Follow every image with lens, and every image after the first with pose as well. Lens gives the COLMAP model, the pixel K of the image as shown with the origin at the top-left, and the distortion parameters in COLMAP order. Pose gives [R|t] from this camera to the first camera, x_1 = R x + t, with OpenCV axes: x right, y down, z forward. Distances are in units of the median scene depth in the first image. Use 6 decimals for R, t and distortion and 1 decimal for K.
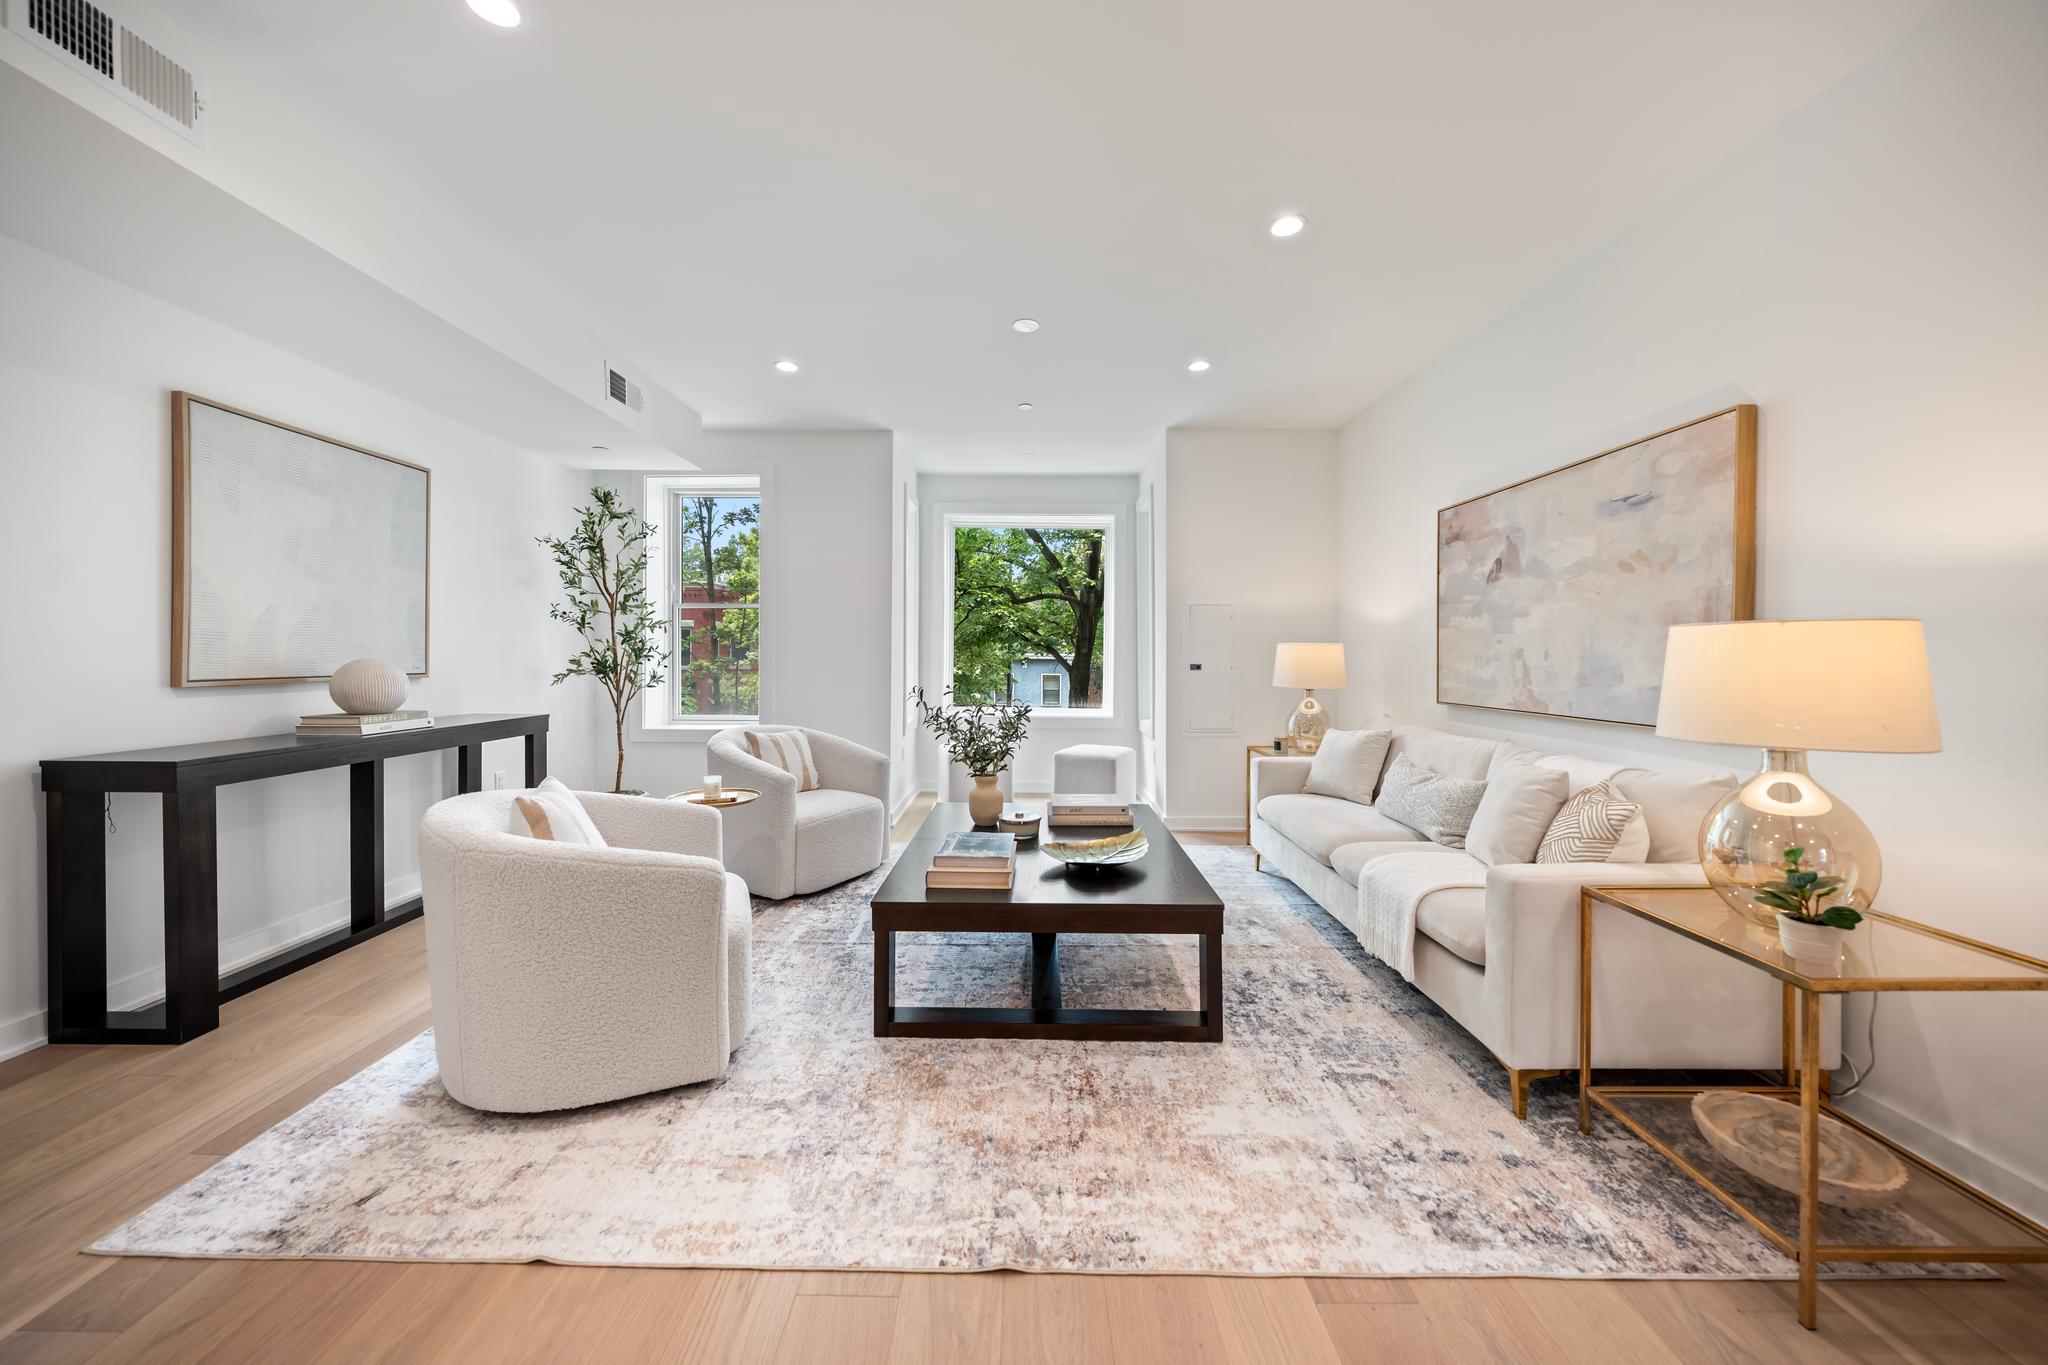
lens RADIAL K [[696.2, 0, 1024.3], [0, 696.2, 663.1], [0, 0, 1]] dist [-0.006598, 0.001159]
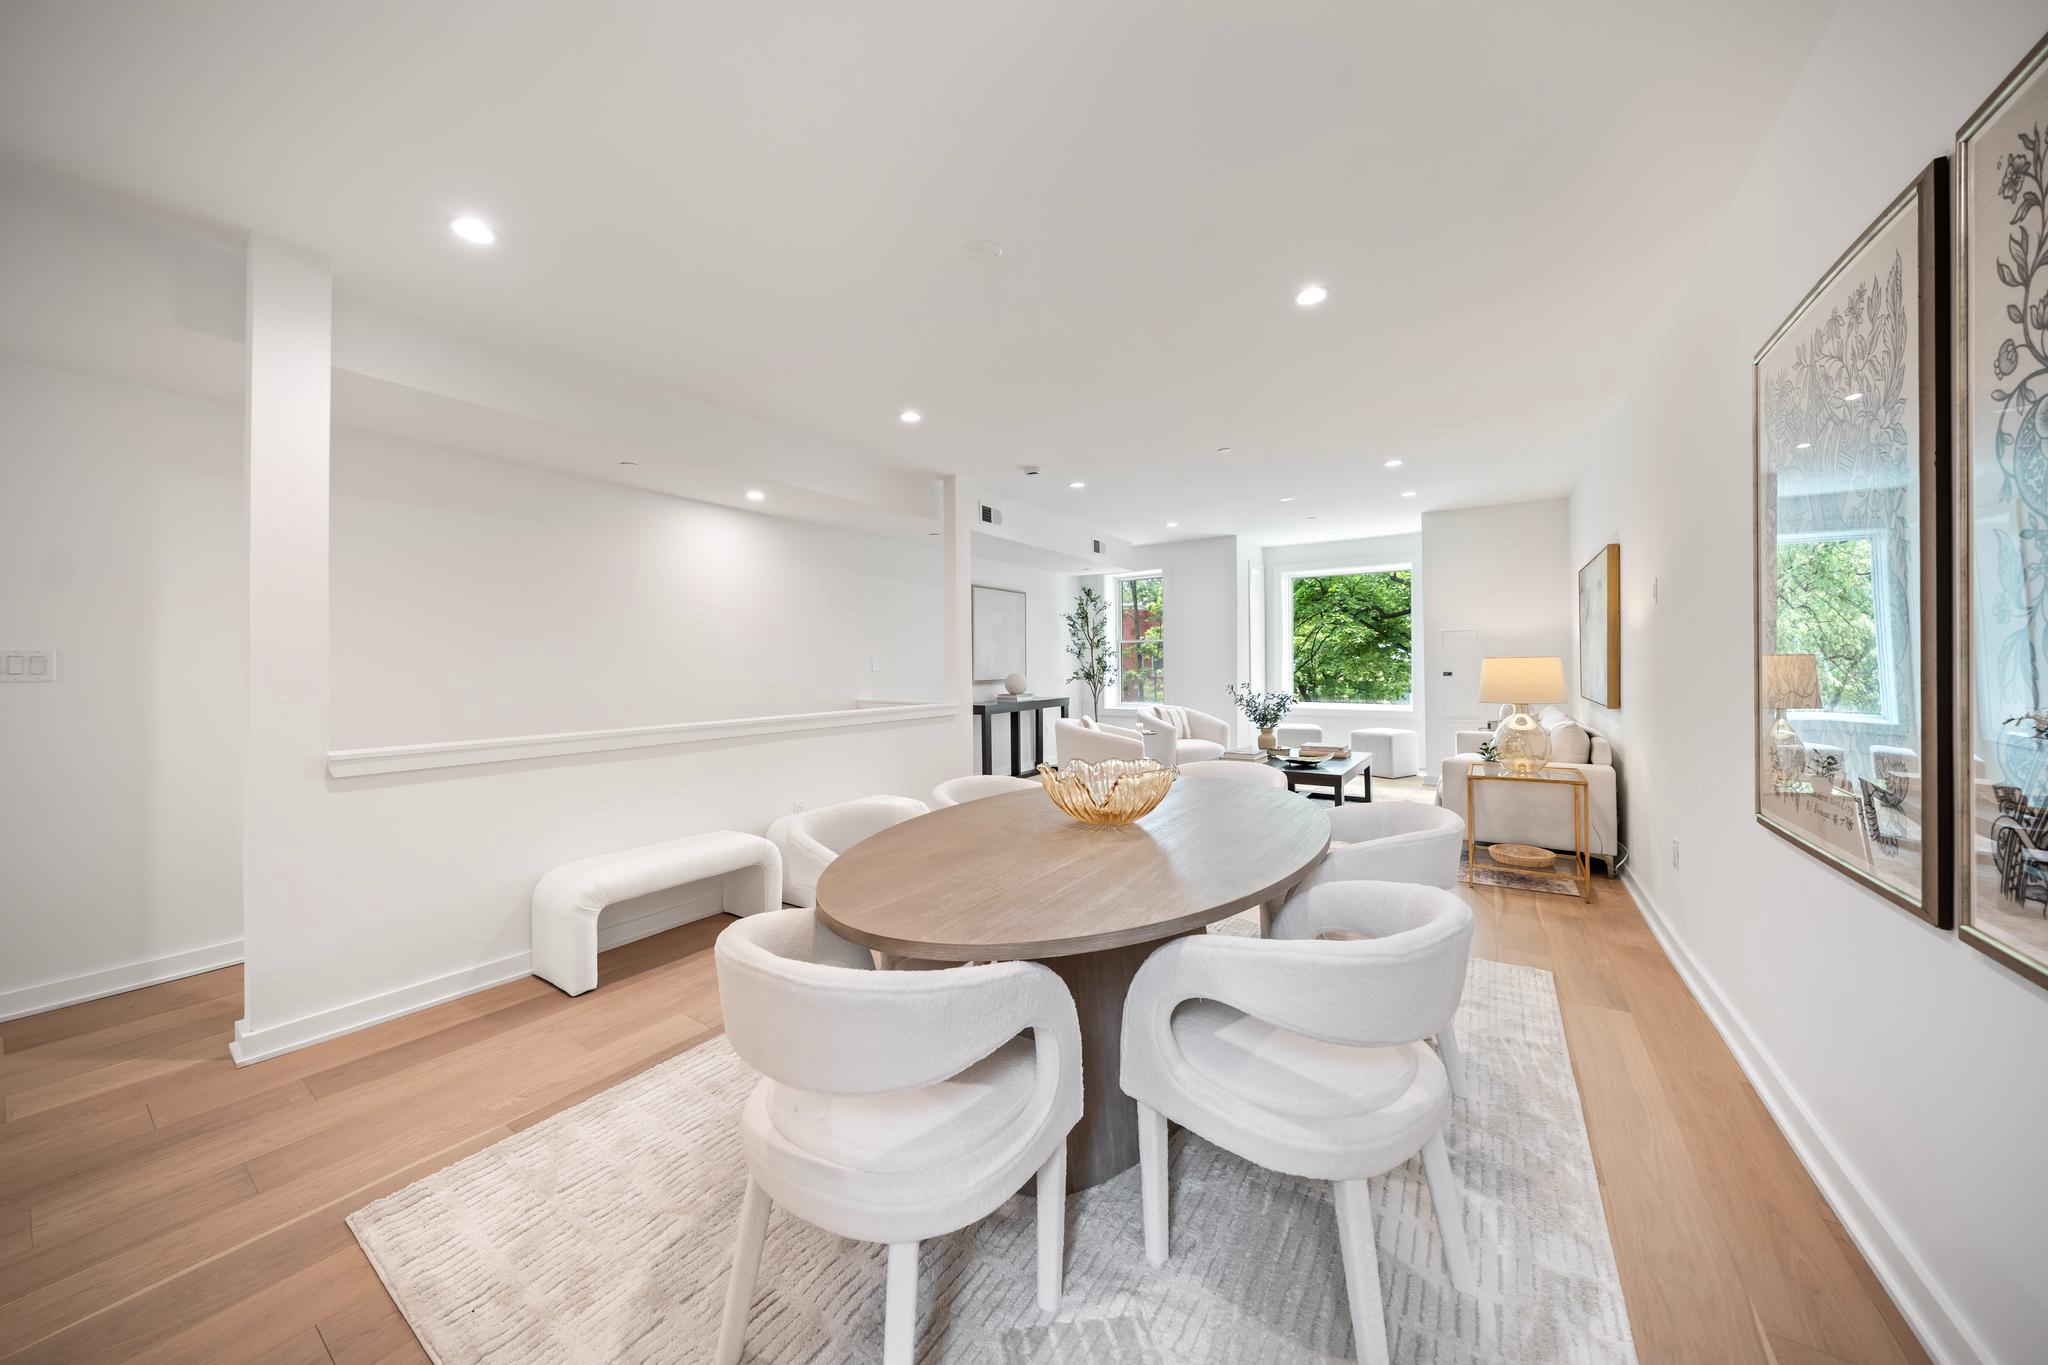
lens RADIAL K [[696.2, 0, 1009.7], [0, 696.2, 666.7], [0, 0, 1]] dist [-0.006598, 0.001159]
pose [[0.824676, -0.012349, -0.565471, 0.482687], [0.009266, 0.999922, -0.008323, -0.008234], [0.565529, 0.001625, 0.824727, -1.102290]]
